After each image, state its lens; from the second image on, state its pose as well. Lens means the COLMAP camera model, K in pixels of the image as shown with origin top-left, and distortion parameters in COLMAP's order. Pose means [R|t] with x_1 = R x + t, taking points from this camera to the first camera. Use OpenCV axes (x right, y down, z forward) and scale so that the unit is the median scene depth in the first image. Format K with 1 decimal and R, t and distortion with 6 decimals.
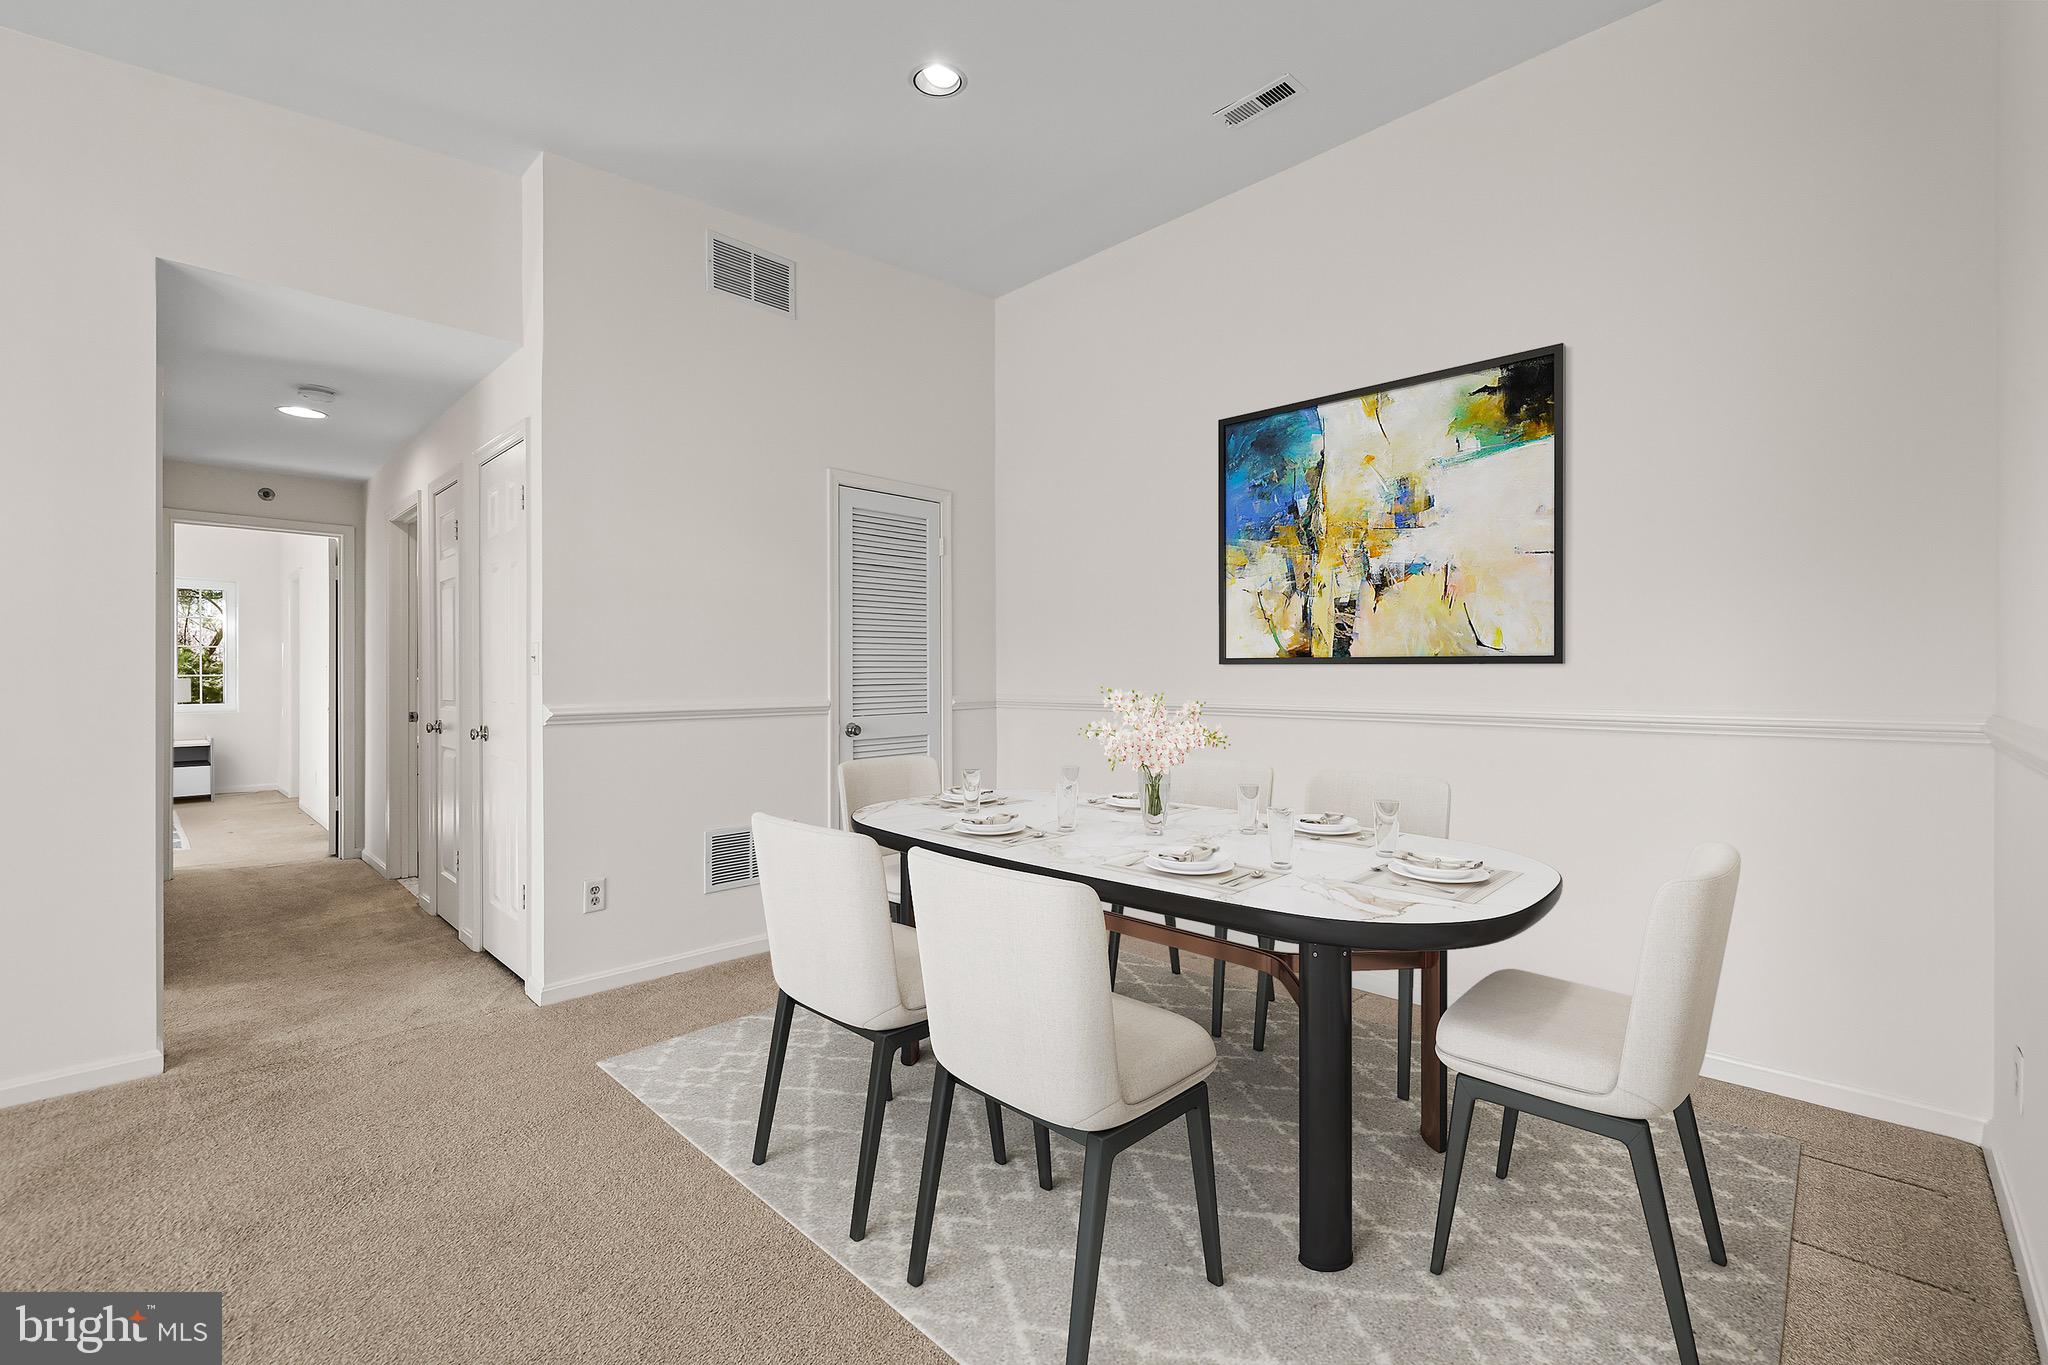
lens RADIAL K [[861.0, 0, 1029.5], [0, 861.0, 676.4], [0, 0, 1]] dist [0.000730, 0.000077]
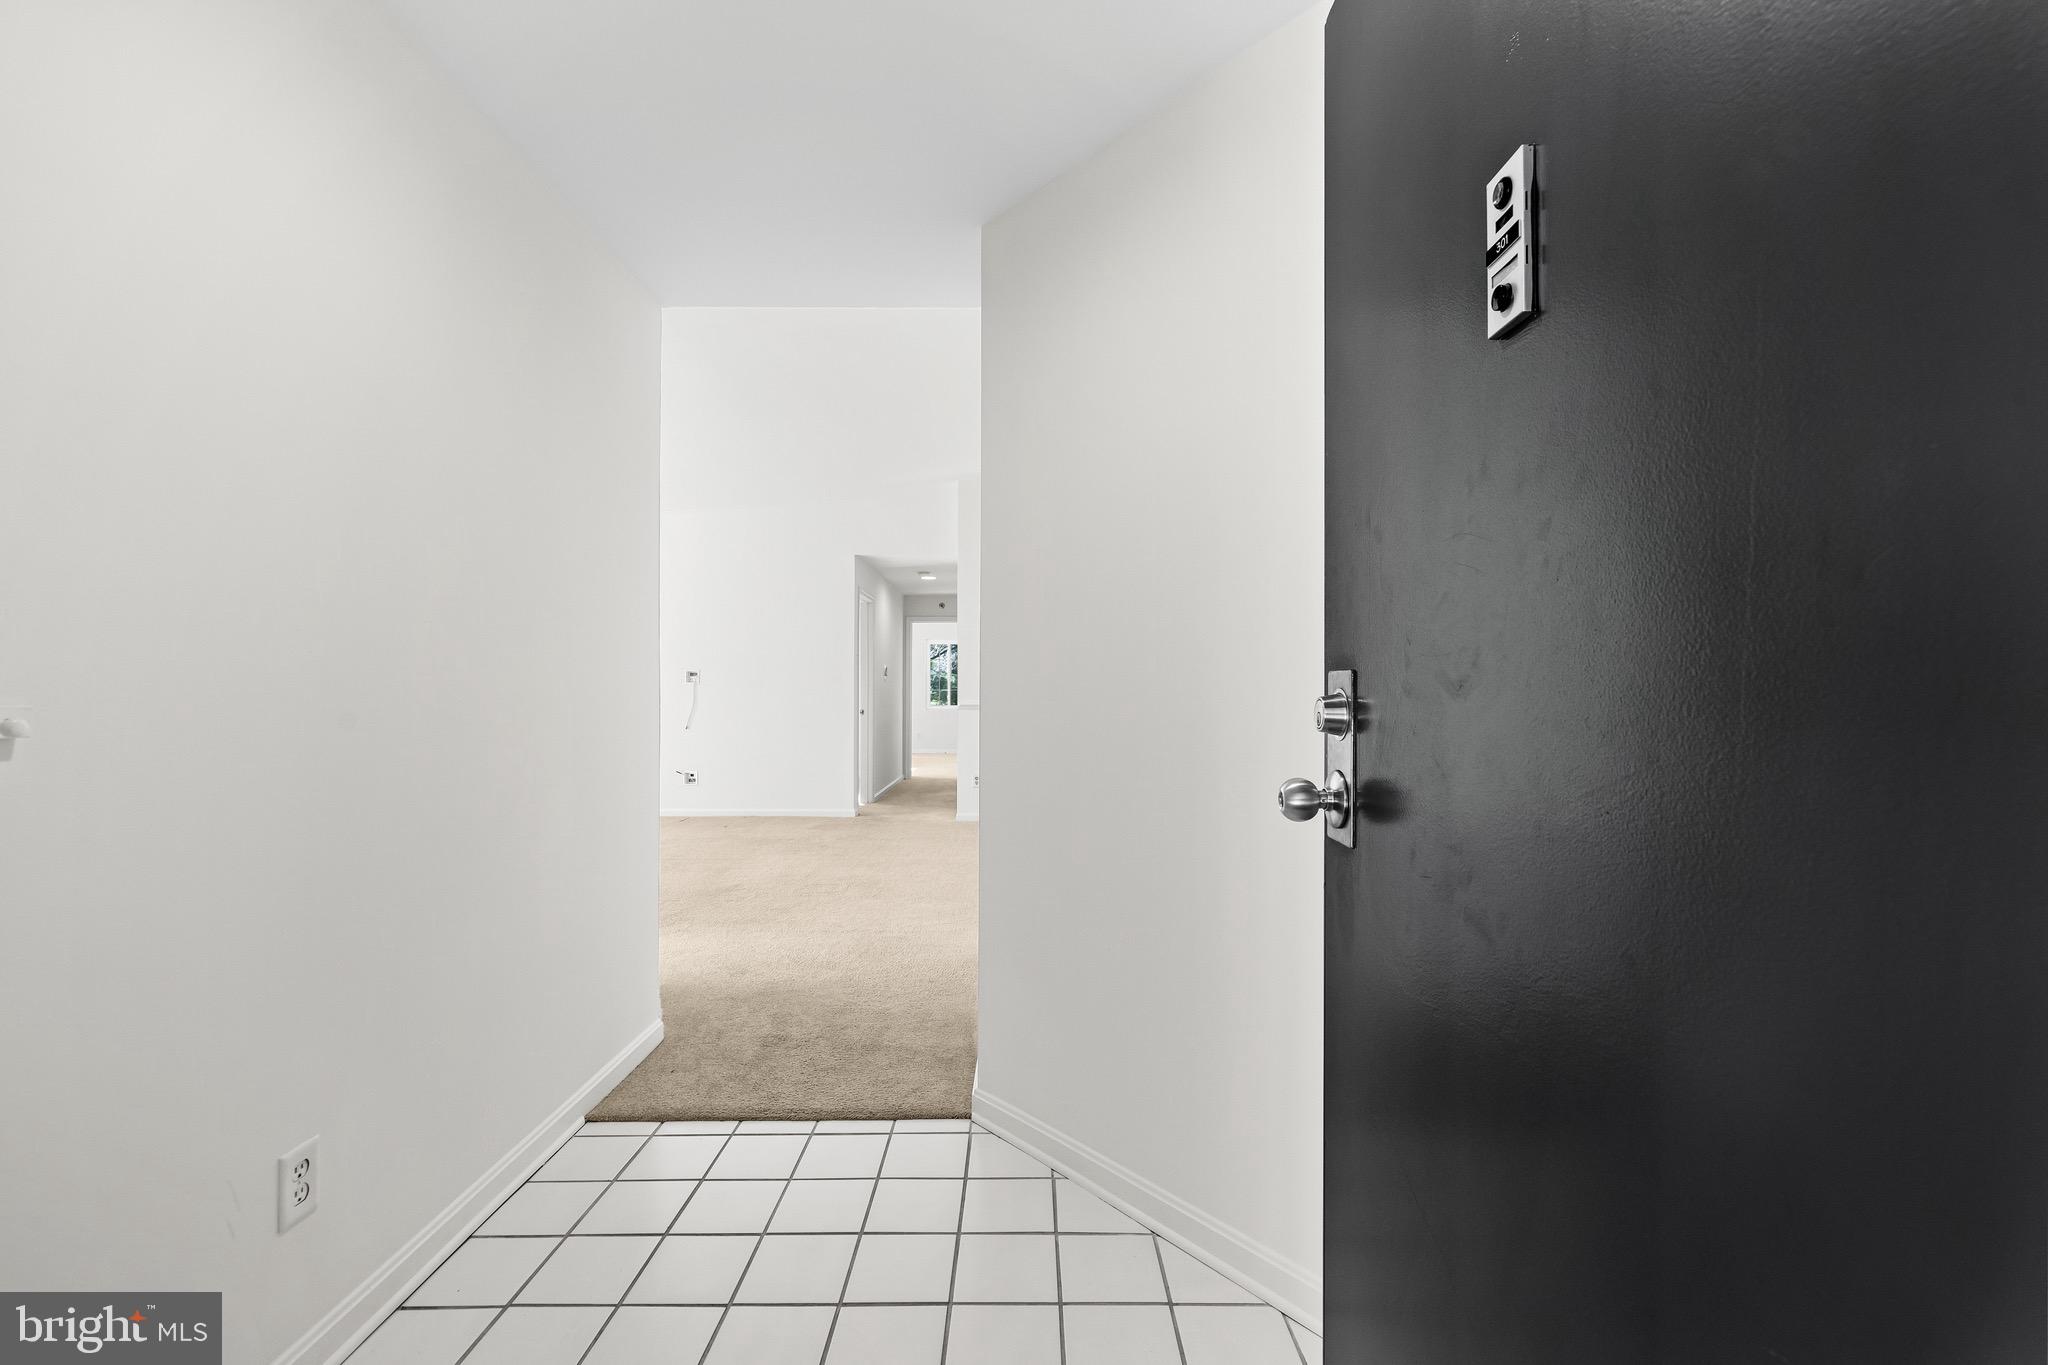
lens RADIAL K [[861.0, 0, 1037.6], [0, 861.0, 689.0], [0, 0, 1]] dist [0.000730, 0.000077]
pose [[0.712572, 0.004052, -0.701587, 1.211975], [-0.007201, 0.999973, -0.001538, -0.002498], [0.701562, 0.006148, 0.712582, -0.556456]]
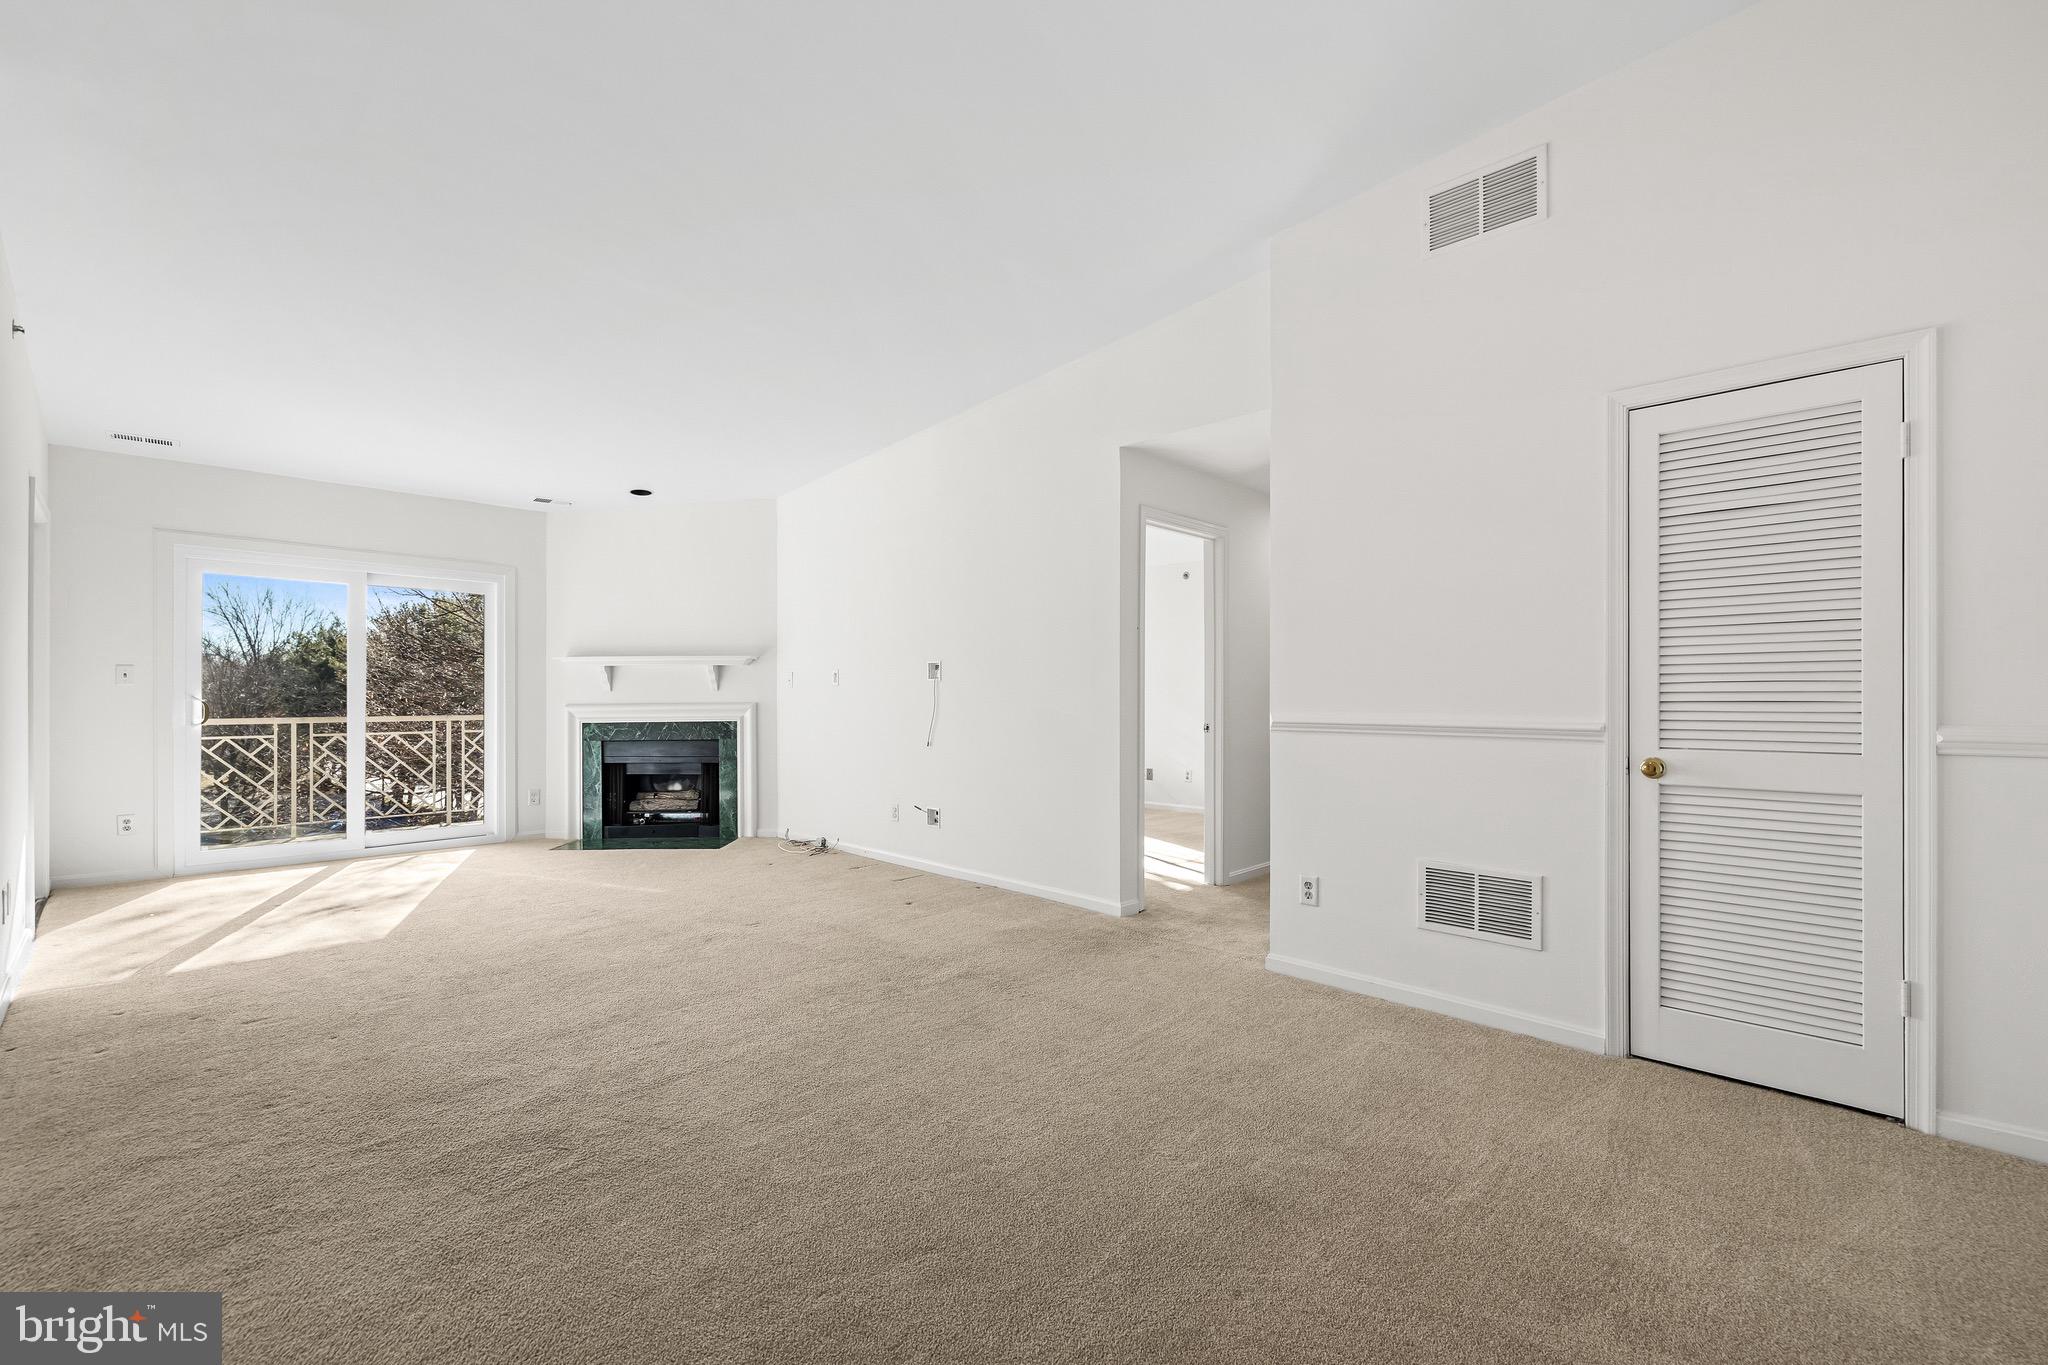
lens RADIAL K [[861.0, 0, 1015.1], [0, 861.0, 693.5], [0, 0, 1]] dist [0.000730, 0.000077]
pose [[0.001023, 0.003076, -0.999995, 0.532014], [-0.004230, 0.999986, 0.003072, 0.004706], [0.999991, 0.004227, 0.001036, 0.578695]]
